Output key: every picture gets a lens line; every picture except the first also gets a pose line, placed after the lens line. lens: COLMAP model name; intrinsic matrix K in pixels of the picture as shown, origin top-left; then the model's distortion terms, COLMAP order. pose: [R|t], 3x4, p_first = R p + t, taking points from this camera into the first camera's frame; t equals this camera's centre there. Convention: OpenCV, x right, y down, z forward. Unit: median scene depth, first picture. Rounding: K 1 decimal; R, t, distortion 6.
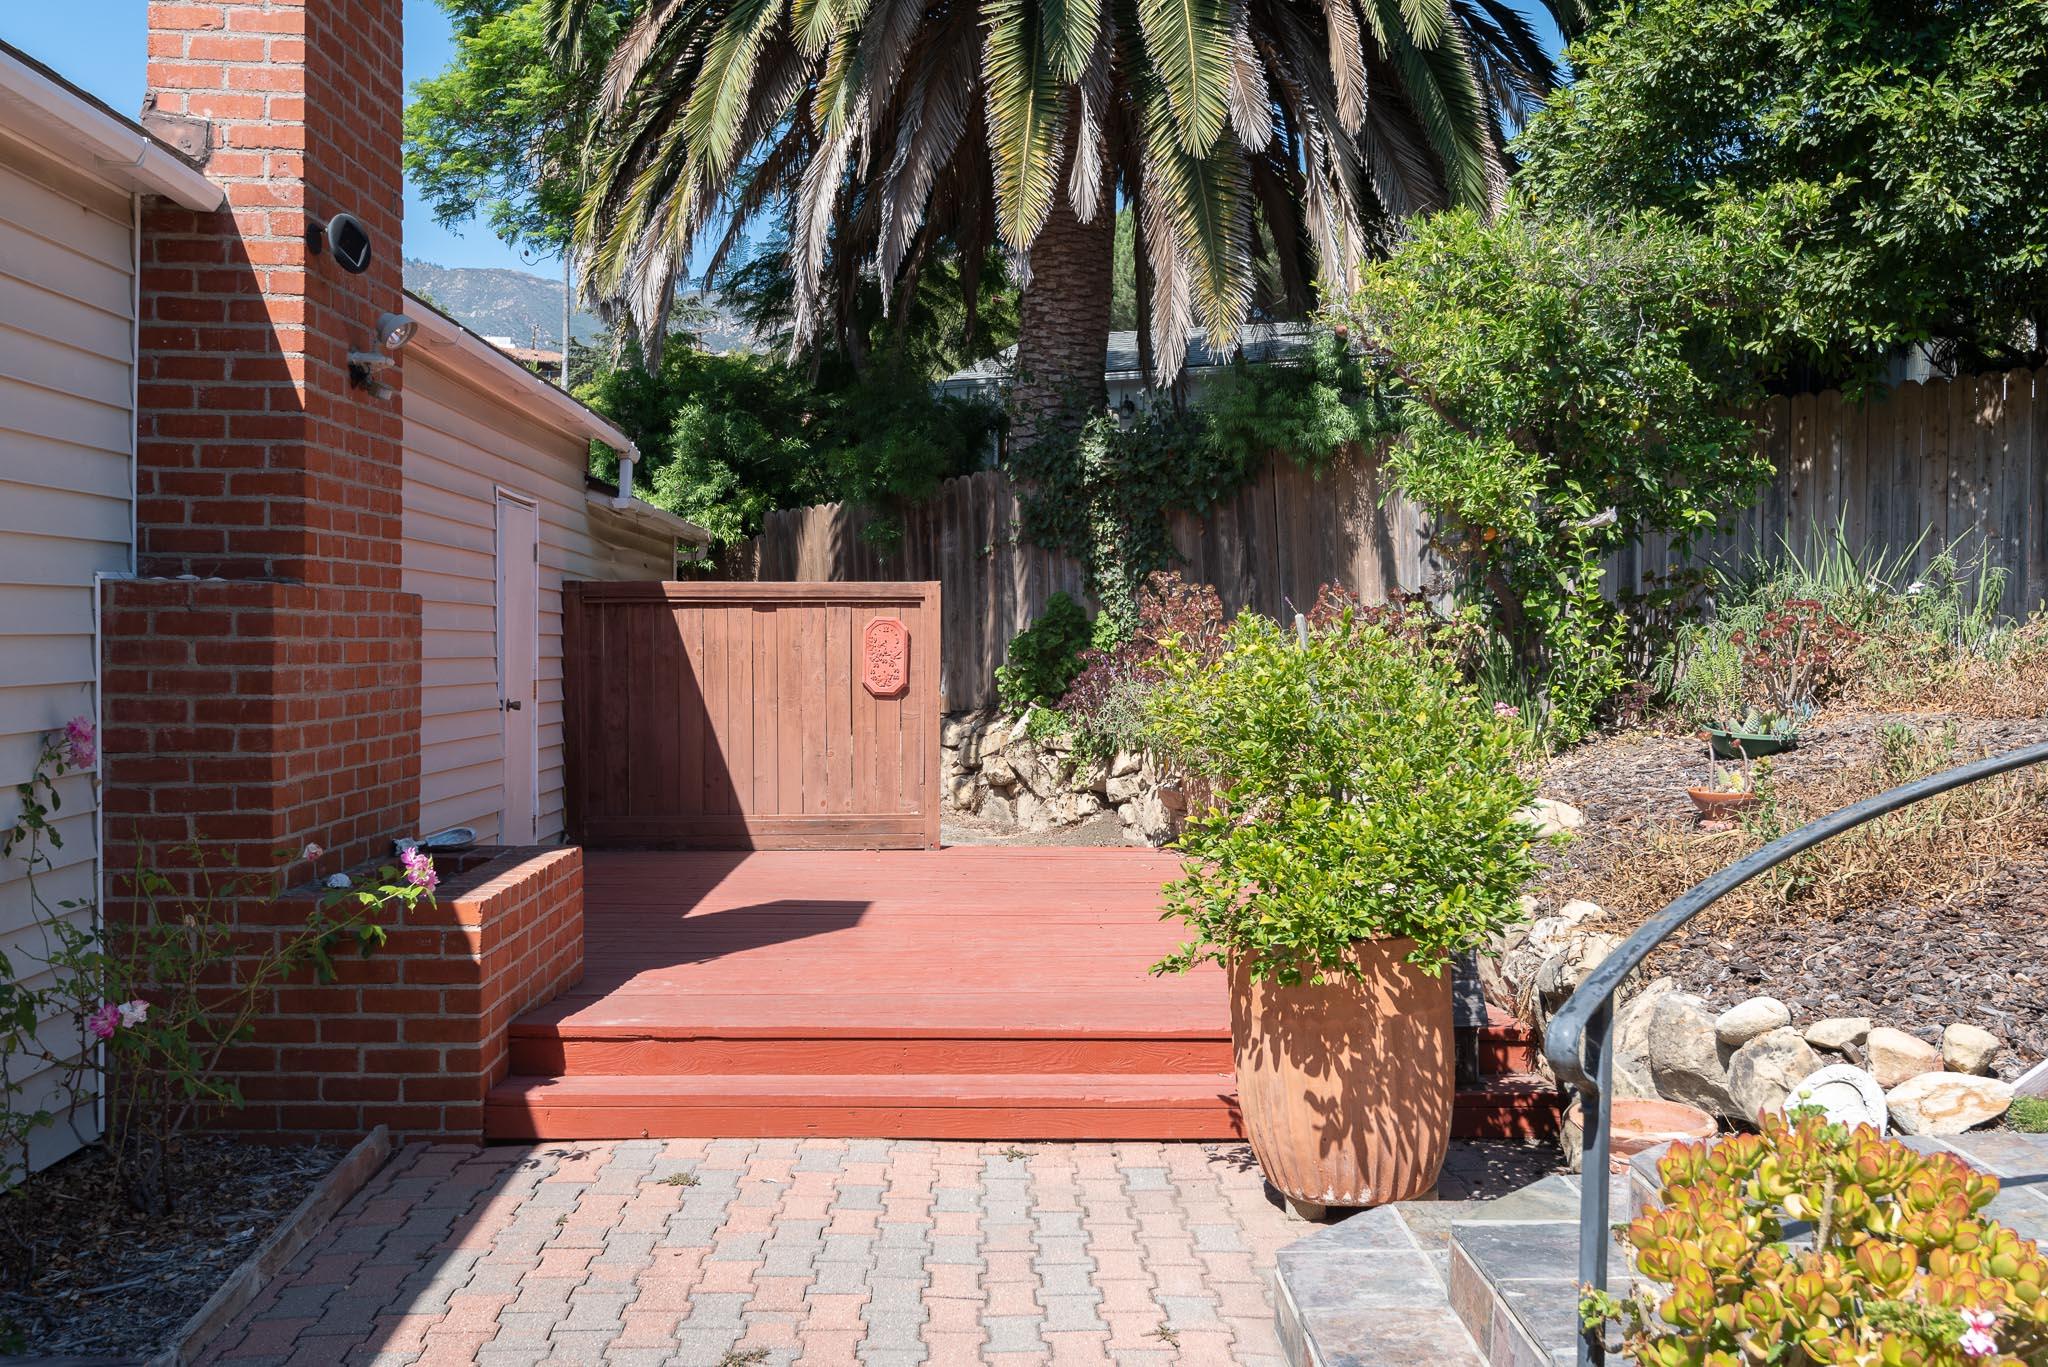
lens RADIAL K [[1818.2, 0, 1032.6], [0, 1818.2, 686.5], [0, 0, 1]] dist [0.002789, -0.007057]
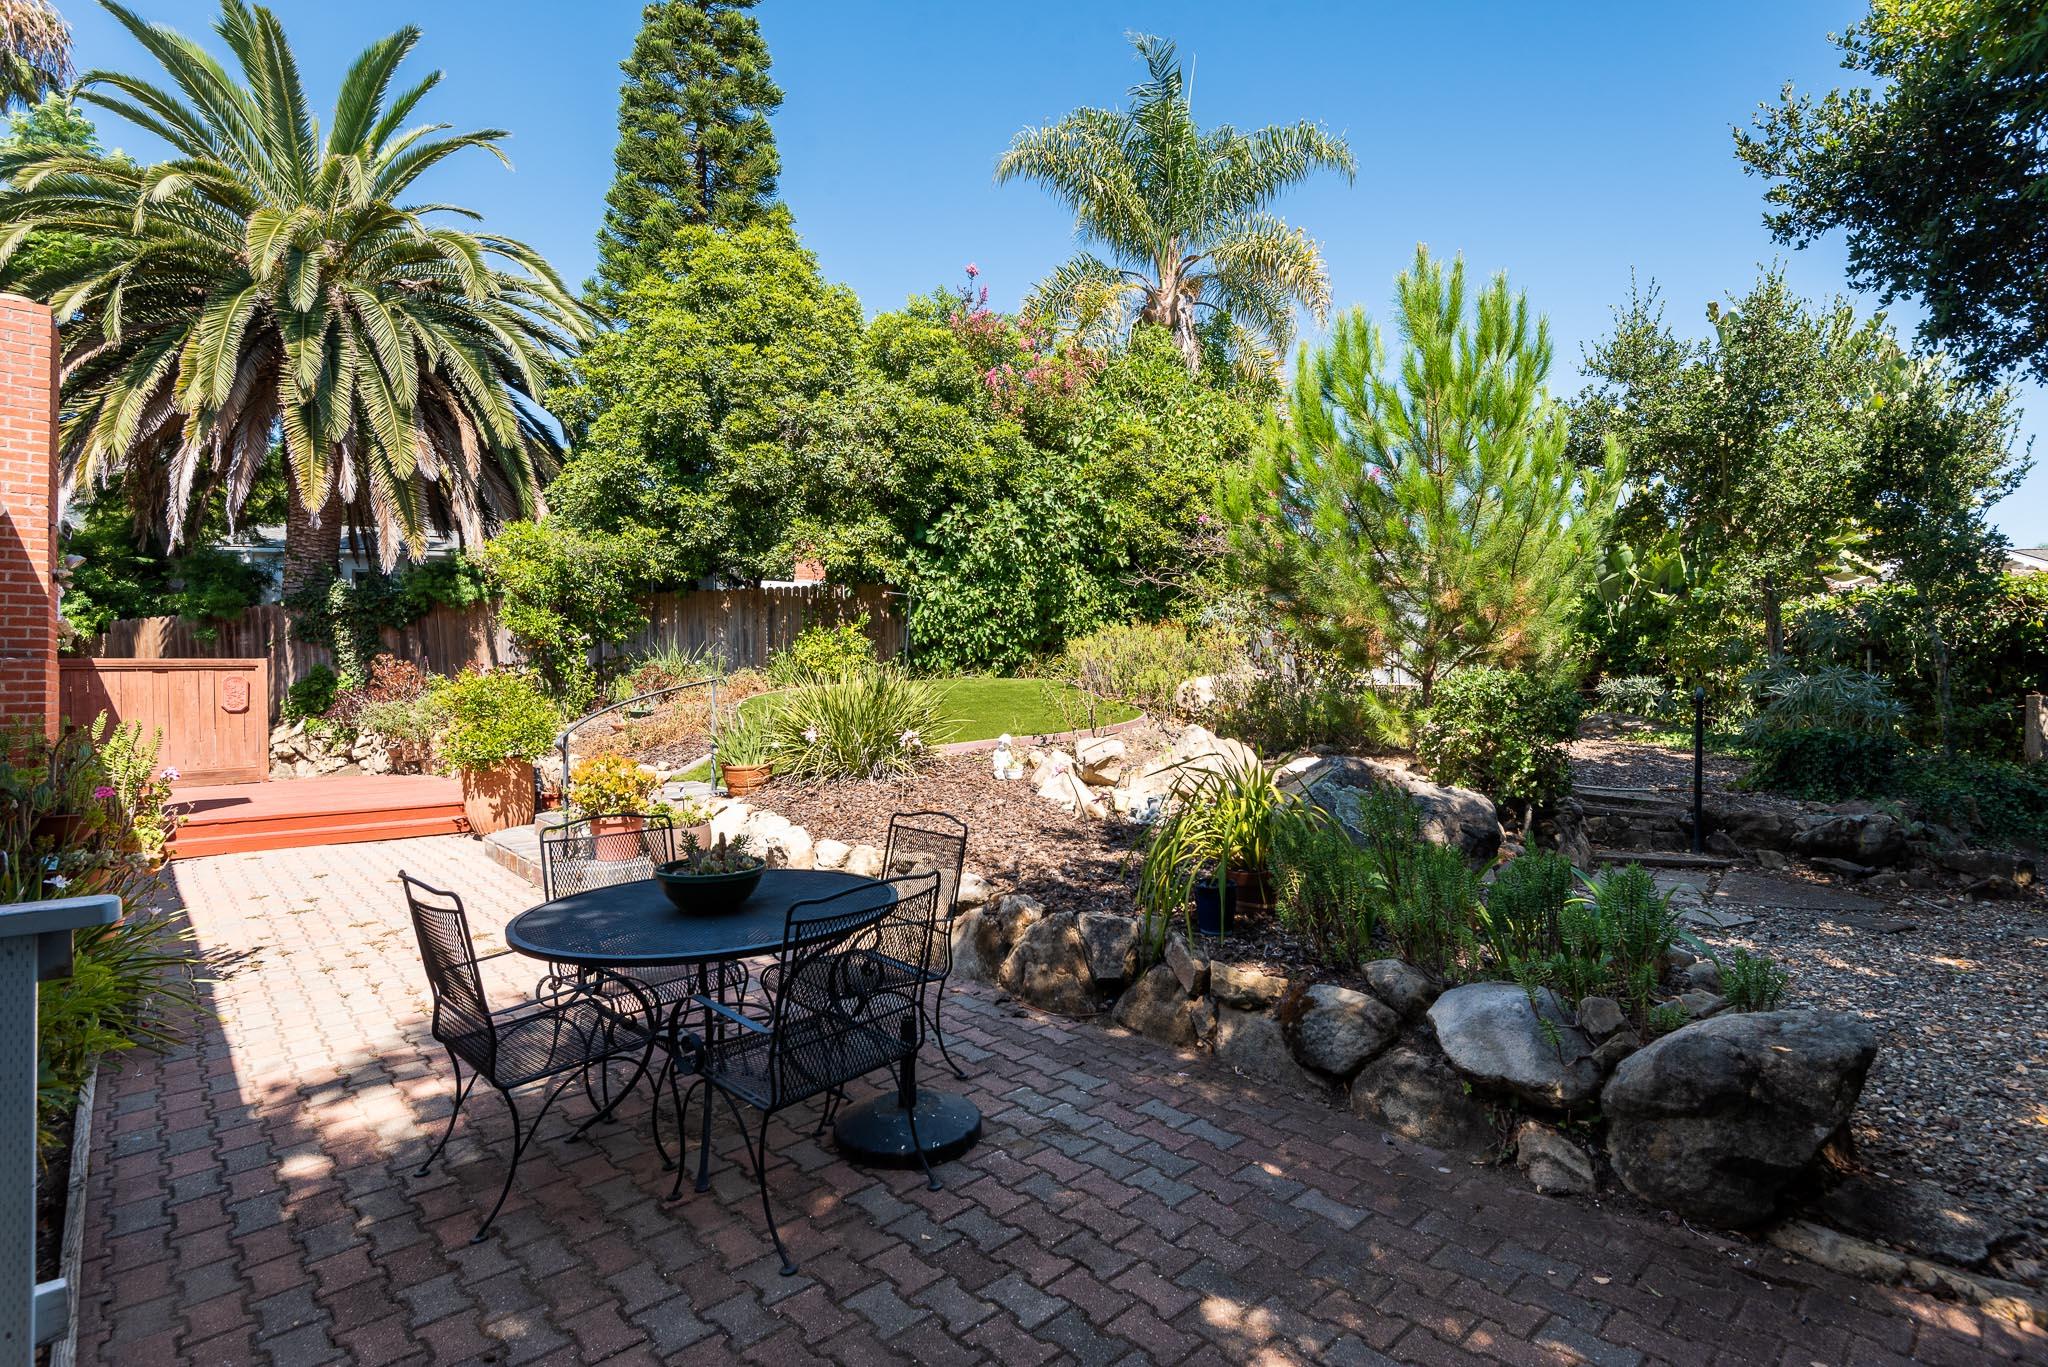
lens RADIAL K [[950.8, 0, 1040.6], [0, 950.8, 693.6], [0, 0, 1]] dist [-0.002927, -0.000529]
pose [[0.745957, -0.019572, 0.665707, -0.120472], [0.033865, 0.999390, -0.008565, 0.026305], [-0.665133, 0.028933, 0.746164, -0.483126]]
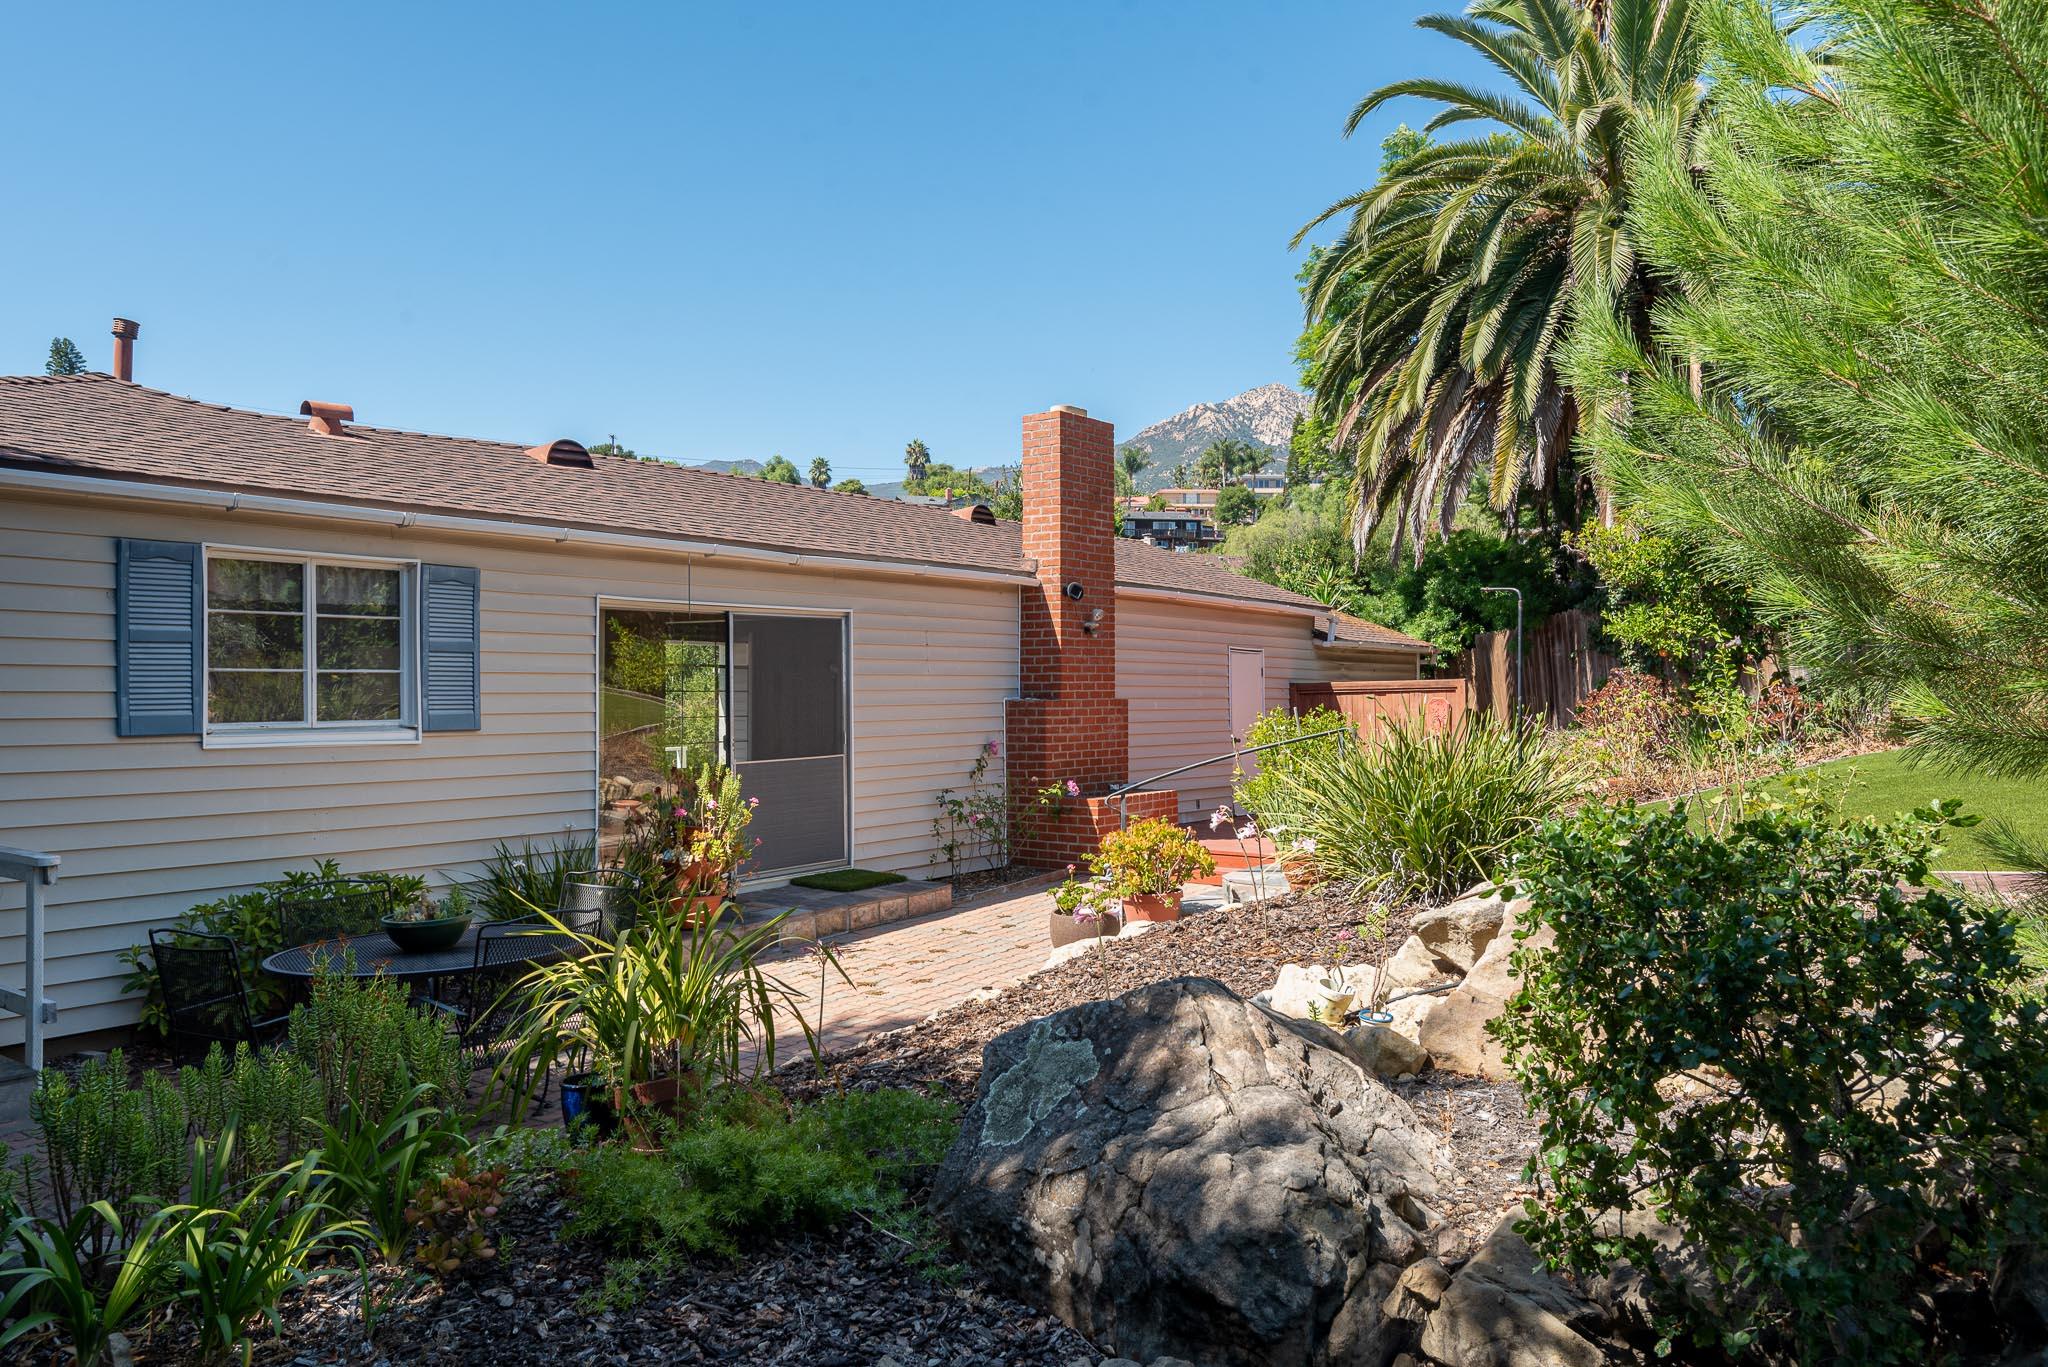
lens RADIAL K [[1359.6, 0, 1021.1], [0, 1359.6, 685.2], [0, 0, 1]] dist [0.009416, 0.000515]
pose [[0.752191, -0.018758, -0.658678, 0.554262], [-0.003030, 0.999486, -0.031923, -0.002615], [0.658938, 0.026008, 0.751747, -0.416871]]
